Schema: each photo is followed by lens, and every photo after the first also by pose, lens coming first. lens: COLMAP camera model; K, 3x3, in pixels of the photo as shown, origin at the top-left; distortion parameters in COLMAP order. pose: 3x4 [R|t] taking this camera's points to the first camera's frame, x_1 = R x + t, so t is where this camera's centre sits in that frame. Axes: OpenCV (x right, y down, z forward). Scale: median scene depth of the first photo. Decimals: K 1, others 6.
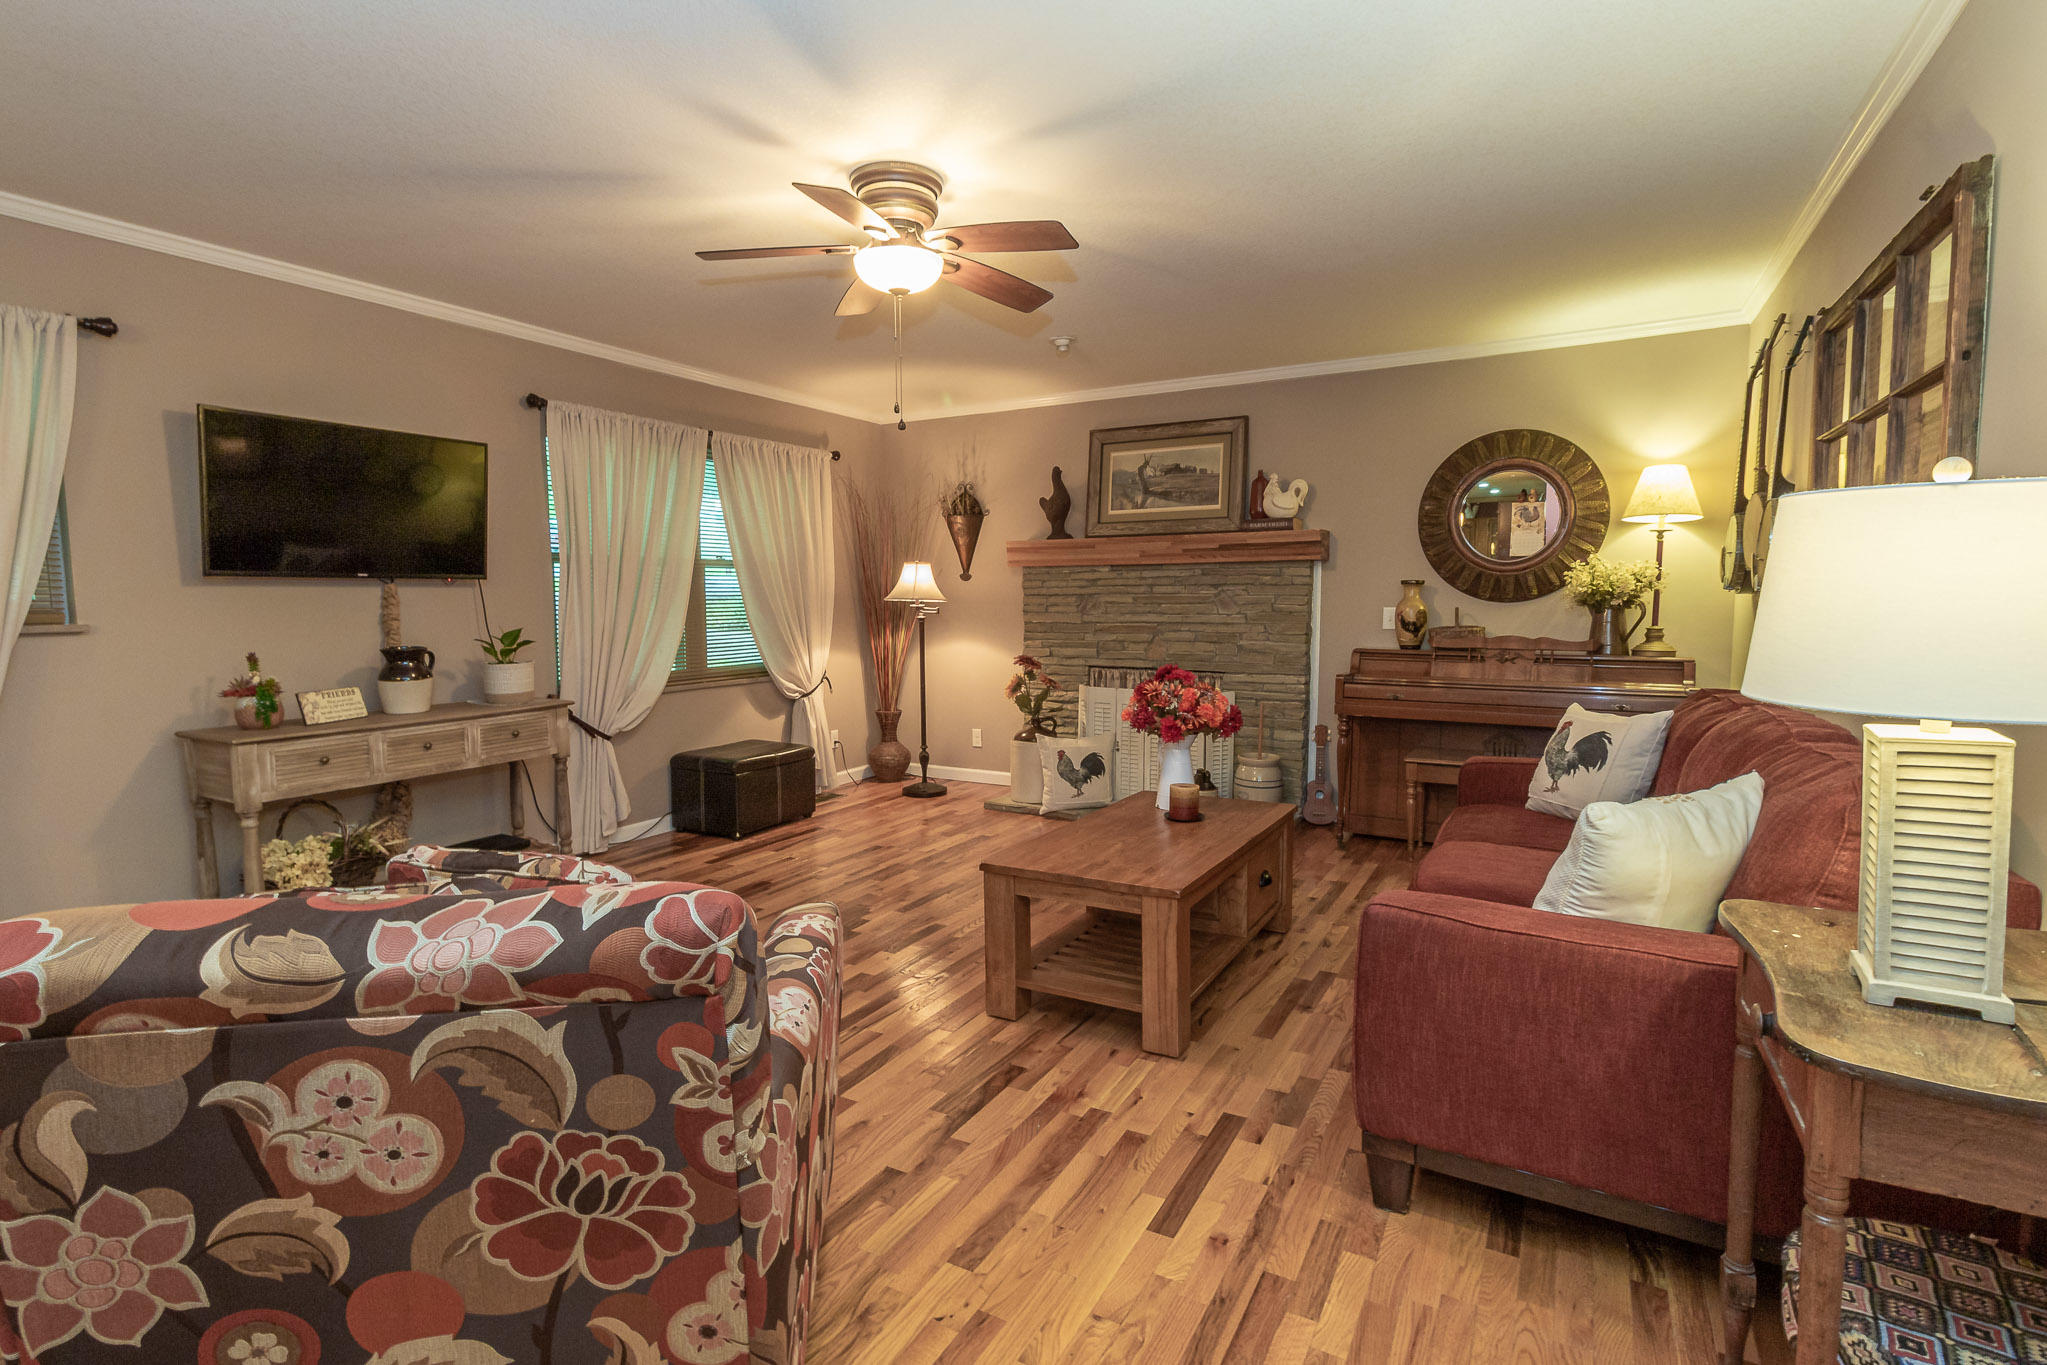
lens RADIAL K [[963.7, 0, 1035.1], [0, 963.7, 669.8], [0, 0, 1]] dist [0.004247, -0.002531]
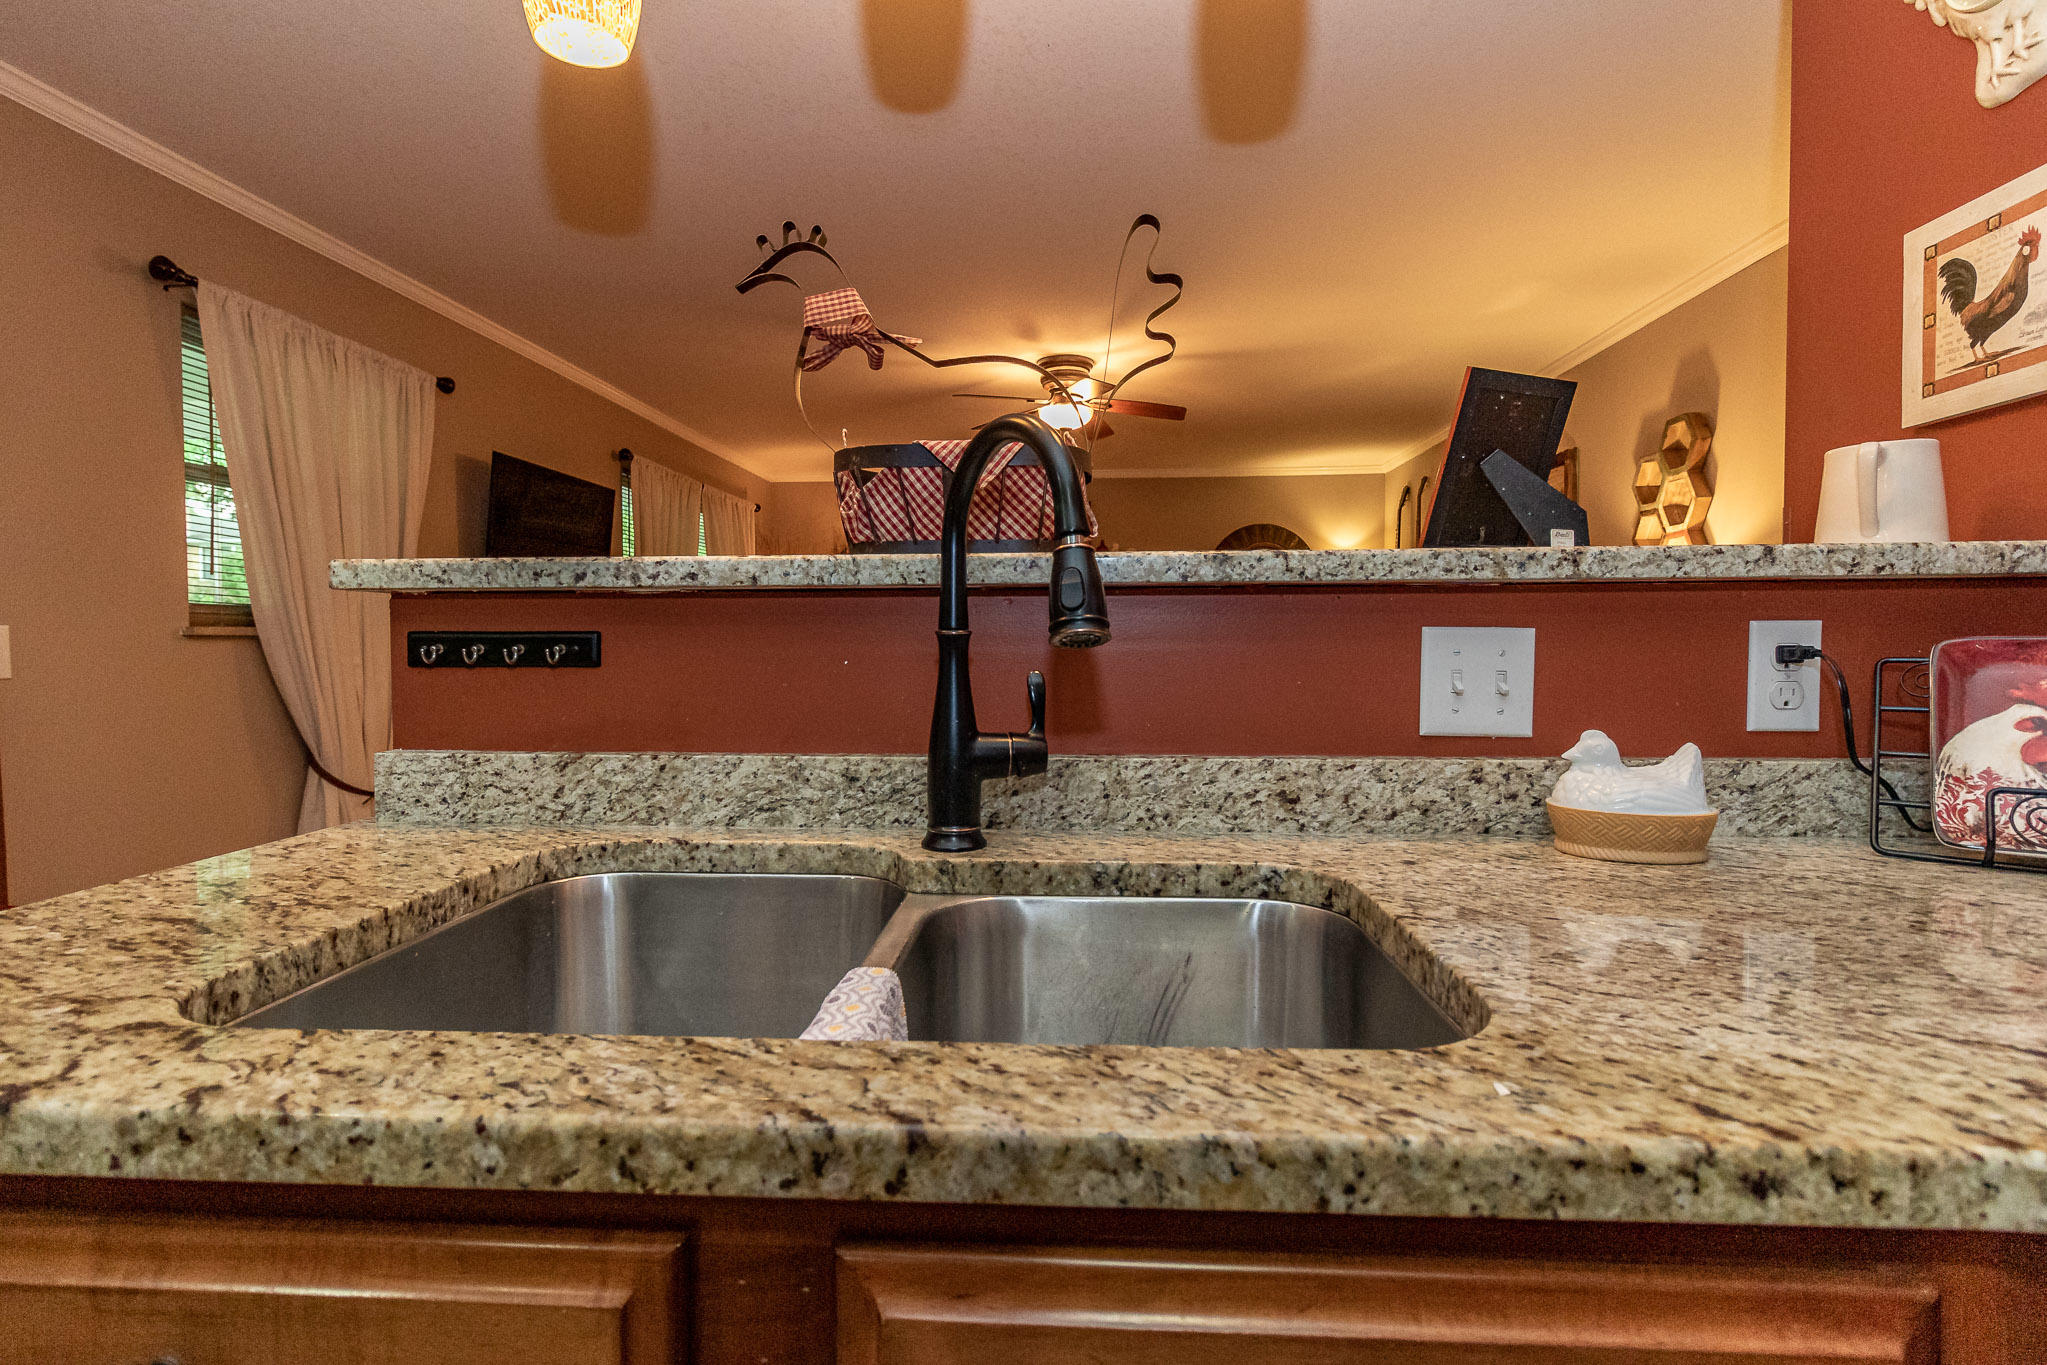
lens RADIAL K [[963.7, 0, 1019.8], [0, 963.7, 668.6], [0, 0, 1]] dist [0.004247, -0.002531]
pose [[0.899889, -0.010021, 0.436004, -0.492446], [0.033201, 0.998409, -0.045579, 0.044107], [-0.434854, 0.055492, 0.898790, -0.215417]]
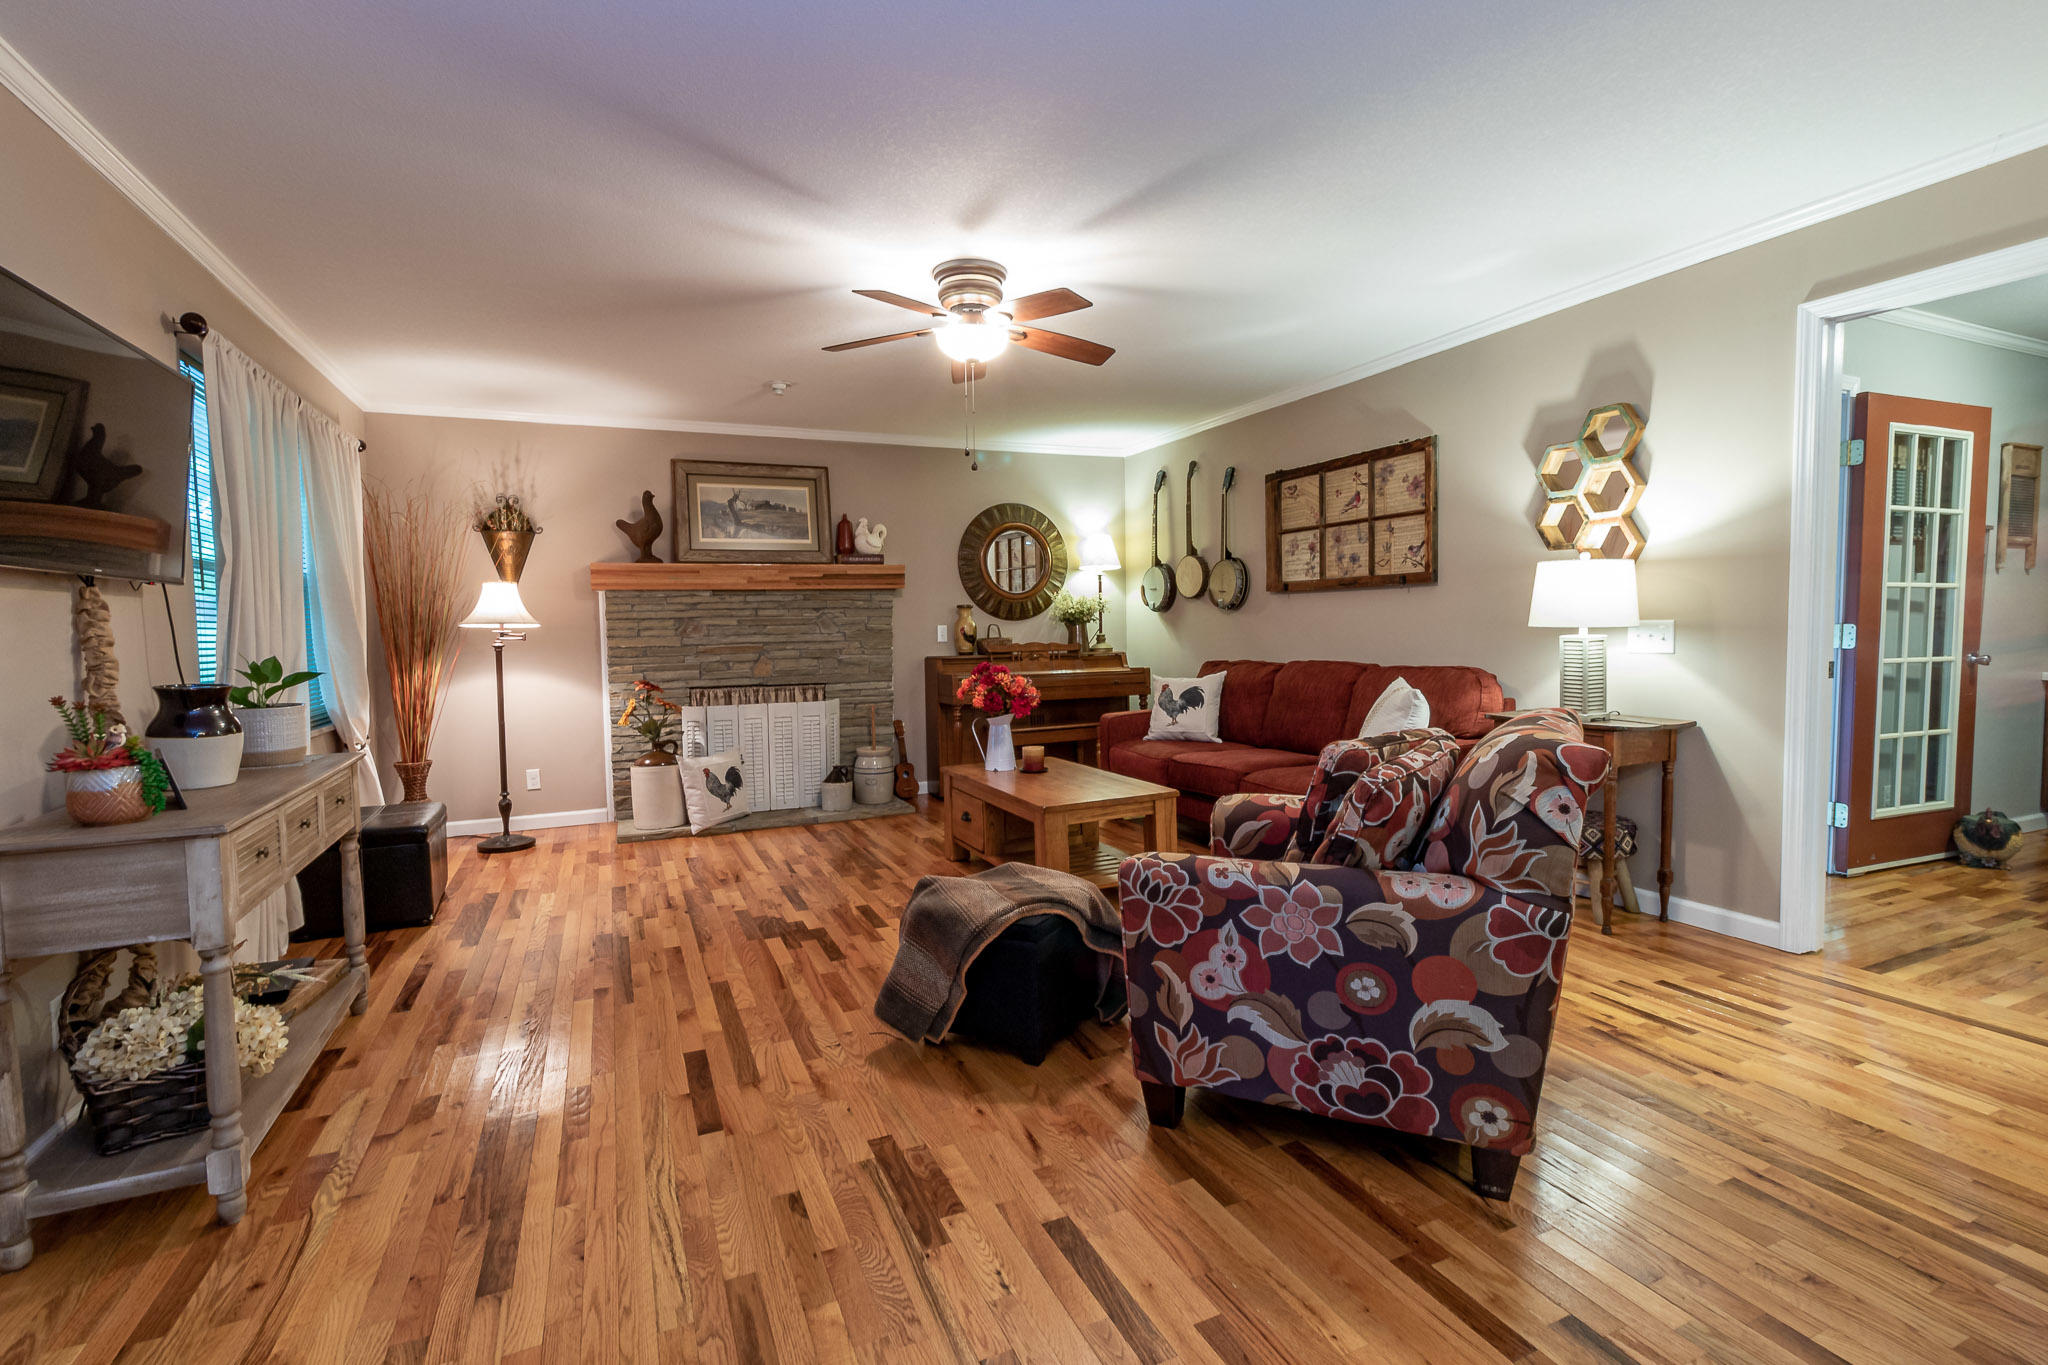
lens RADIAL K [[964.2, 0, 1027.6], [0, 964.2, 664.6], [0, 0, 1]] dist [0.004247, -0.002531]
pose [[0.600477, -0.040052, 0.798638, -0.583619], [0.079258, 0.996808, -0.009602, 0.010412], [-0.795705, 0.069064, 0.601734, 0.102726]]
